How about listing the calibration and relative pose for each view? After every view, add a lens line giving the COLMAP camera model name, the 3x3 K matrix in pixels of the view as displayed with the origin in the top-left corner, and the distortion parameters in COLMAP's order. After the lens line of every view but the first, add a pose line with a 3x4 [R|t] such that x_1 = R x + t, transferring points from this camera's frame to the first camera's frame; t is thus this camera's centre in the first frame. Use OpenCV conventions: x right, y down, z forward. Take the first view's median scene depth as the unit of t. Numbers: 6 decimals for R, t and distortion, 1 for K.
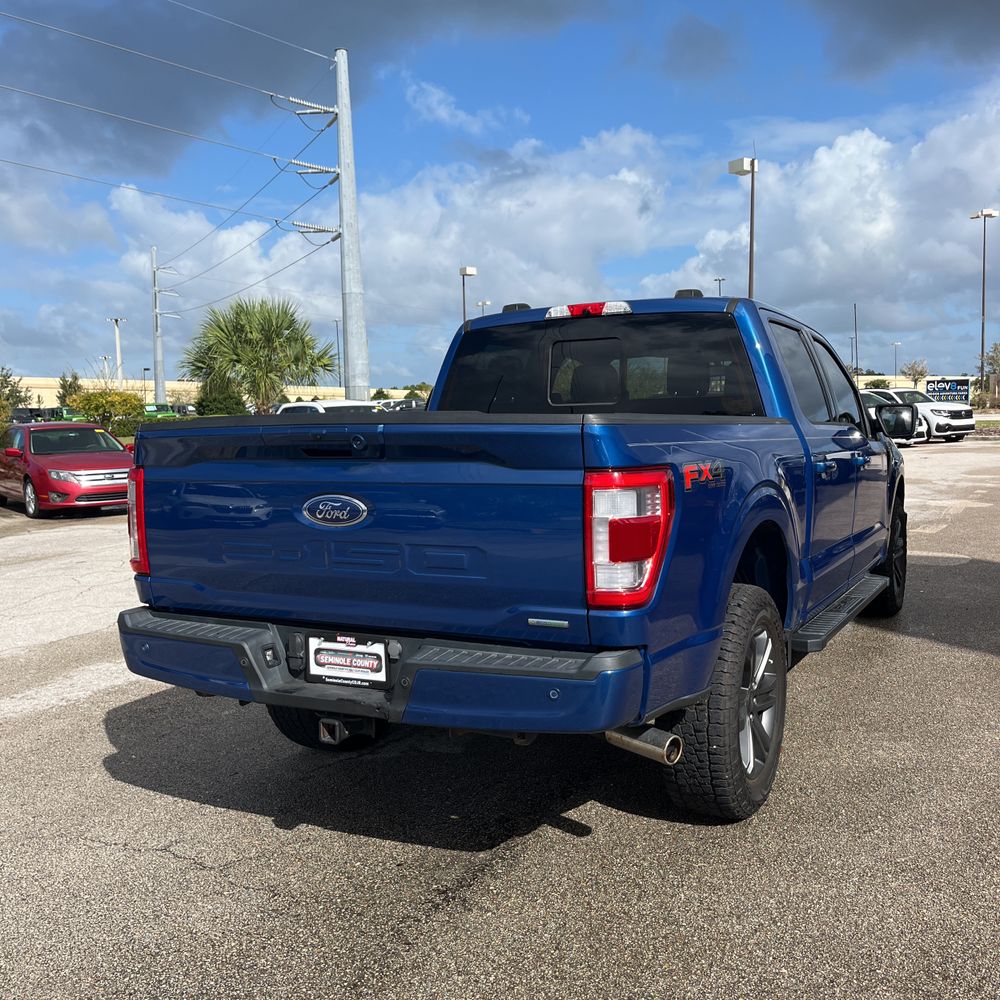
lens RADIAL K [[1020.4, 0, 514.5], [0, 1020.4, 521.1], [0, 0, 1]] dist [0.015441, 0.009614]
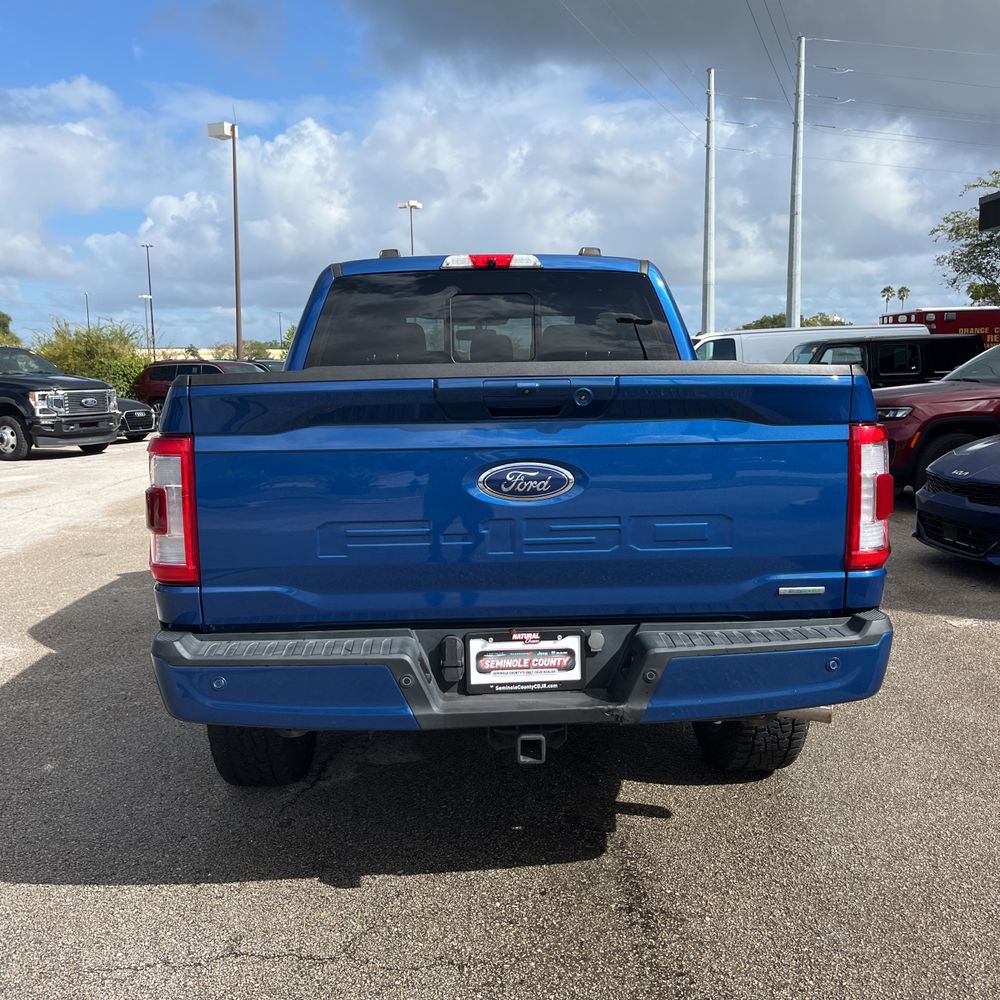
lens RADIAL K [[1013.6, 0, 500.0], [0, 1013.6, 500.0], [0, 0, 1]] dist [0.036262, -0.030920]
pose [[0.863376, -0.052227, 0.501850, -0.575883], [0.048718, 0.998610, 0.020110, -0.012196], [-0.502203, 0.007086, 0.864721, 0.288405]]
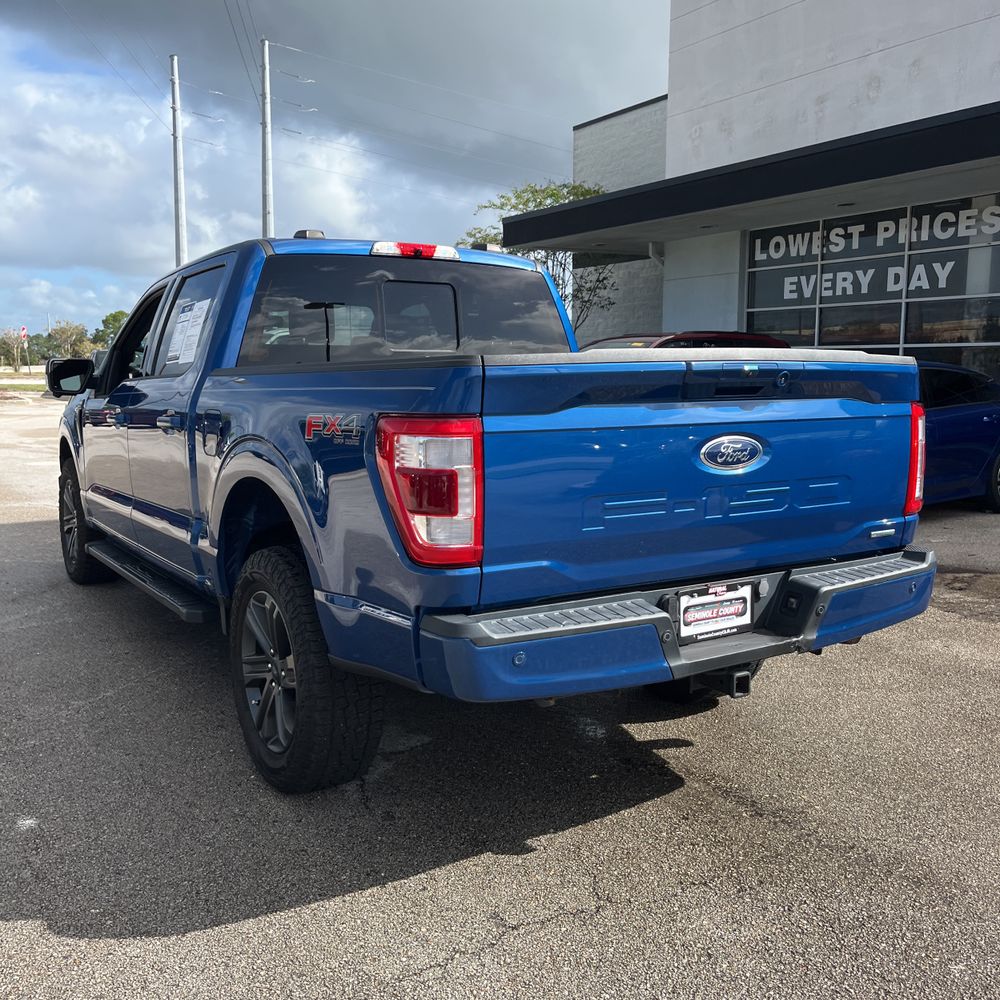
lens RADIAL K [[1007.4, 0, 497.3], [0, 1007.4, 504.8], [0, 0, 1]] dist [0.022784, -0.013909]
pose [[0.507856, -0.094847, 0.856205, -1.035330], [0.079963, 0.994819, 0.062772, -0.036412], [-0.857723, 0.036586, 0.512809, 0.674131]]
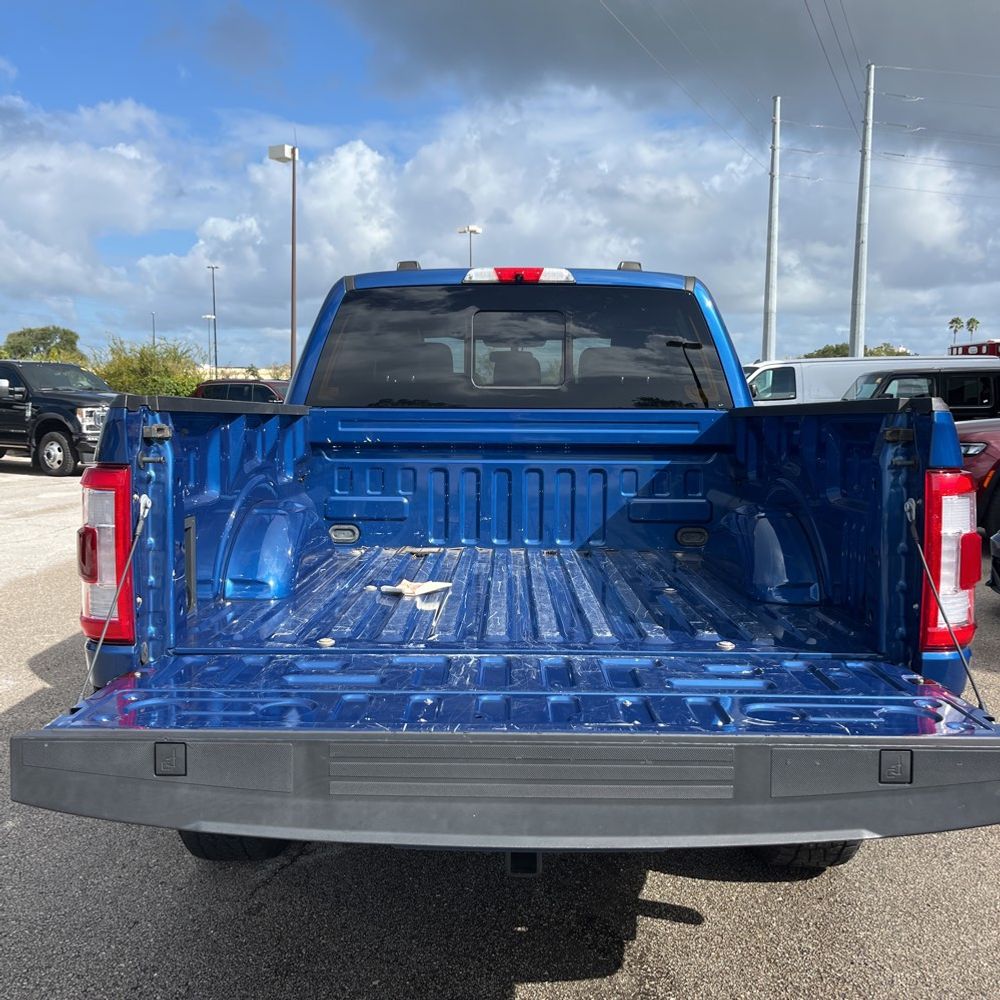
lens RADIAL K [[1012.1, 0, 496.6], [0, 1012.1, 501.7], [0, 0, 1]] dist [0.019245, 0.009263]
pose [[0.891704, -0.019162, 0.452212, -0.472435], [0.023399, 0.999719, -0.003778, -0.026379], [-0.452013, 0.013950, 0.891902, 0.388733]]
